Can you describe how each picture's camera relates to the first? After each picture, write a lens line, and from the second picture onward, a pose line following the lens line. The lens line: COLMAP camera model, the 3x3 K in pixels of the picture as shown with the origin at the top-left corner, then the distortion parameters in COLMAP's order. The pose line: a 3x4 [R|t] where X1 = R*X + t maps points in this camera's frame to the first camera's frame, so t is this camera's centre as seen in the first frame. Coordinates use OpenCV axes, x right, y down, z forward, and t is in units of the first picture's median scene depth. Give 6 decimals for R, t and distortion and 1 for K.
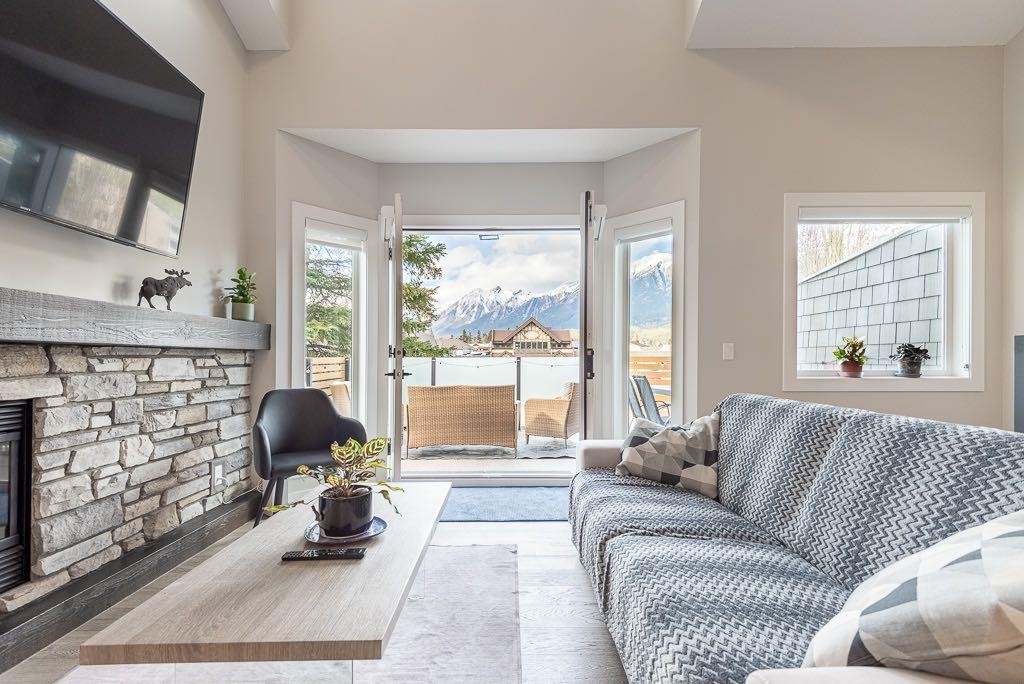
lens RADIAL K [[473.5, 0, 514.2], [0, 473.5, 350.7], [0, 0, 1]] dist [0.004408, 0.000684]
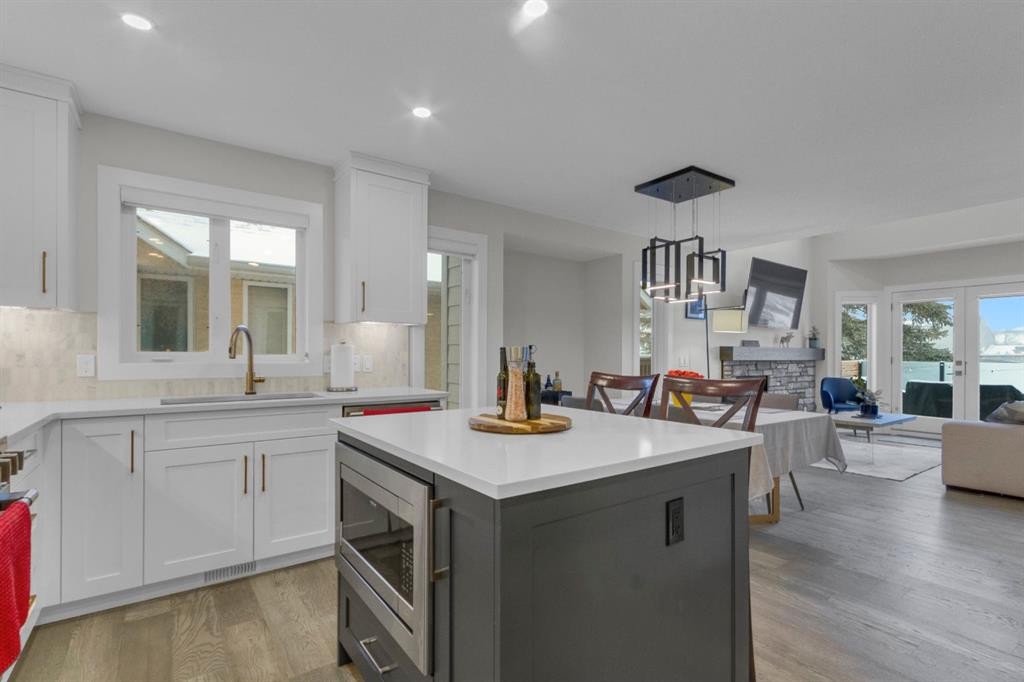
lens RADIAL K [[473.5, 0, 500.1], [0, 473.5, 356.3], [0, 0, 1]] dist [0.004408, 0.000684]
pose [[0.569117, 0.000119, -0.822257, 0.622274], [0.012061, 0.999891, 0.008492, -0.077276], [0.822168, -0.014751, 0.569053, -2.103003]]
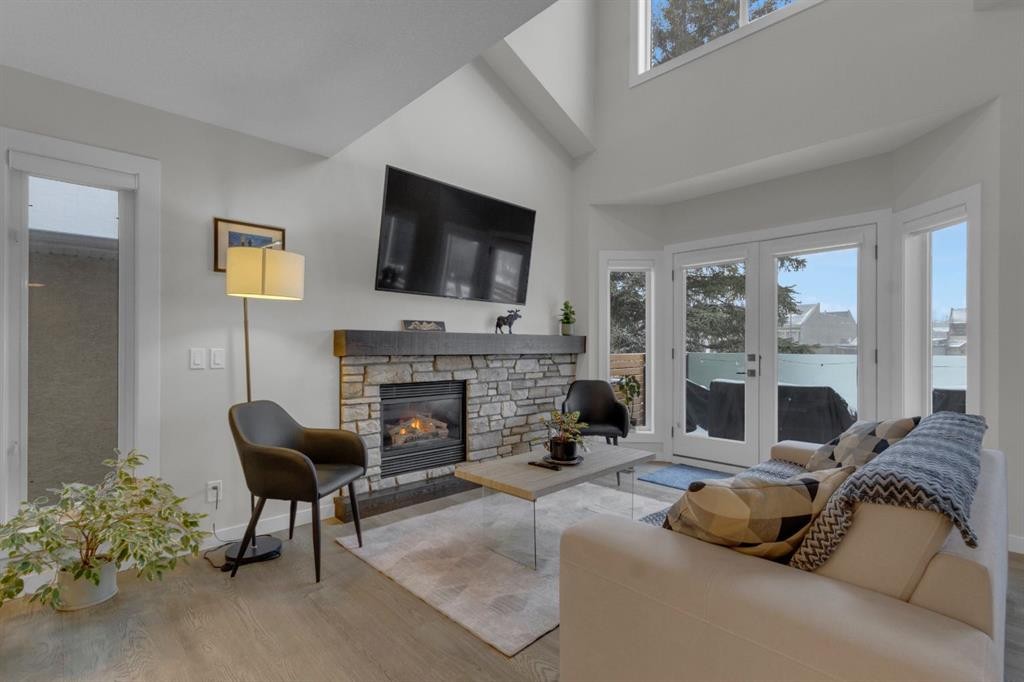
lens RADIAL K [[473.5, 0, 510.8], [0, 473.5, 346.5], [0, 0, 1]] dist [0.004408, 0.000684]
pose [[0.693647, 0.000209, -0.720315, 0.546231], [0.010722, 0.999886, 0.010616, -0.056459], [0.720235, -0.015087, 0.693566, -0.284583]]
